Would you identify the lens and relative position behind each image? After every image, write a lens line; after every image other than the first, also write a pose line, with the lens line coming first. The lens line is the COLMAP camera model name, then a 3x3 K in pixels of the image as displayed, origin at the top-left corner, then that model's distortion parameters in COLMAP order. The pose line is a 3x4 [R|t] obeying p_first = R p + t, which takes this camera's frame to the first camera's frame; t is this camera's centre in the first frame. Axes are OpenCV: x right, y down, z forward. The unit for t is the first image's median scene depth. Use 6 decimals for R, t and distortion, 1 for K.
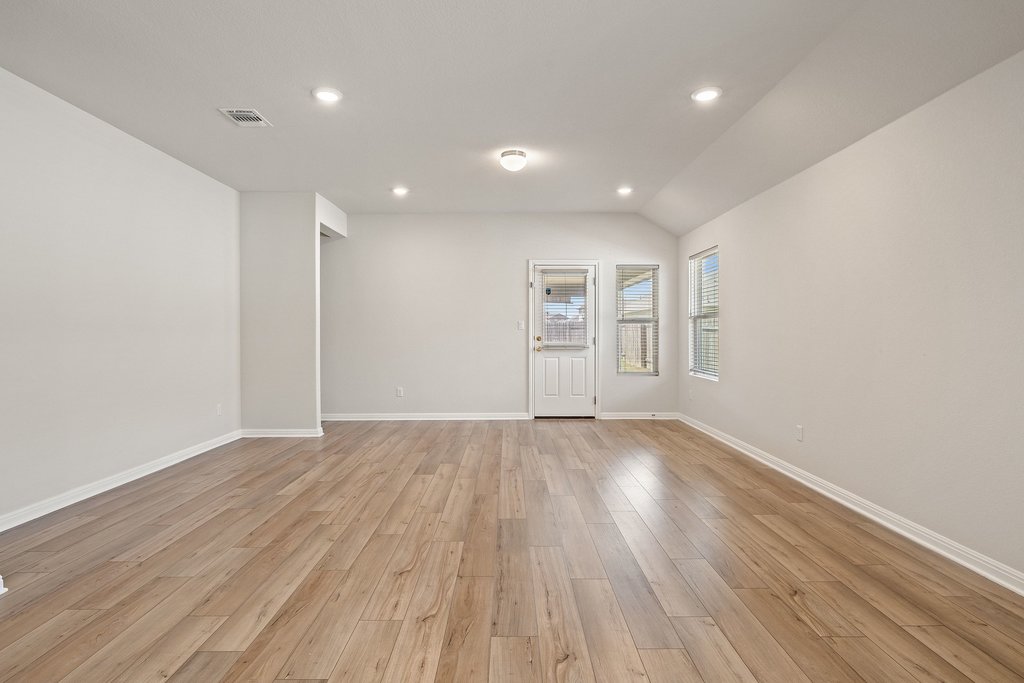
lens RADIAL K [[505.0, 0, 512.0], [0, 505.0, 341.5], [0, 0, 1]] dist [-0.000203, 0.000057]
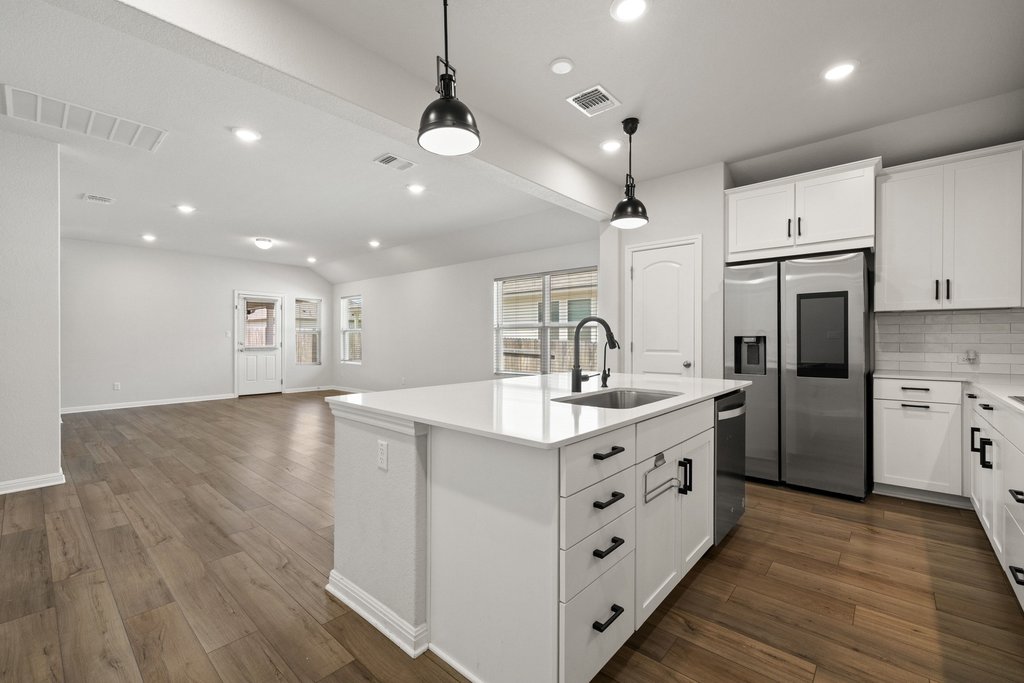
lens RADIAL K [[432.4, 0, 511.3], [0, 432.4, 337.4], [0, 0, 1]] dist [0.000646, 0.000134]
pose [[0.664962, 0.008266, 0.746832, -0.374510], [0.005994, 0.999848, -0.016403, 0.002907], [-0.746853, 0.015383, 0.664811, -0.450352]]
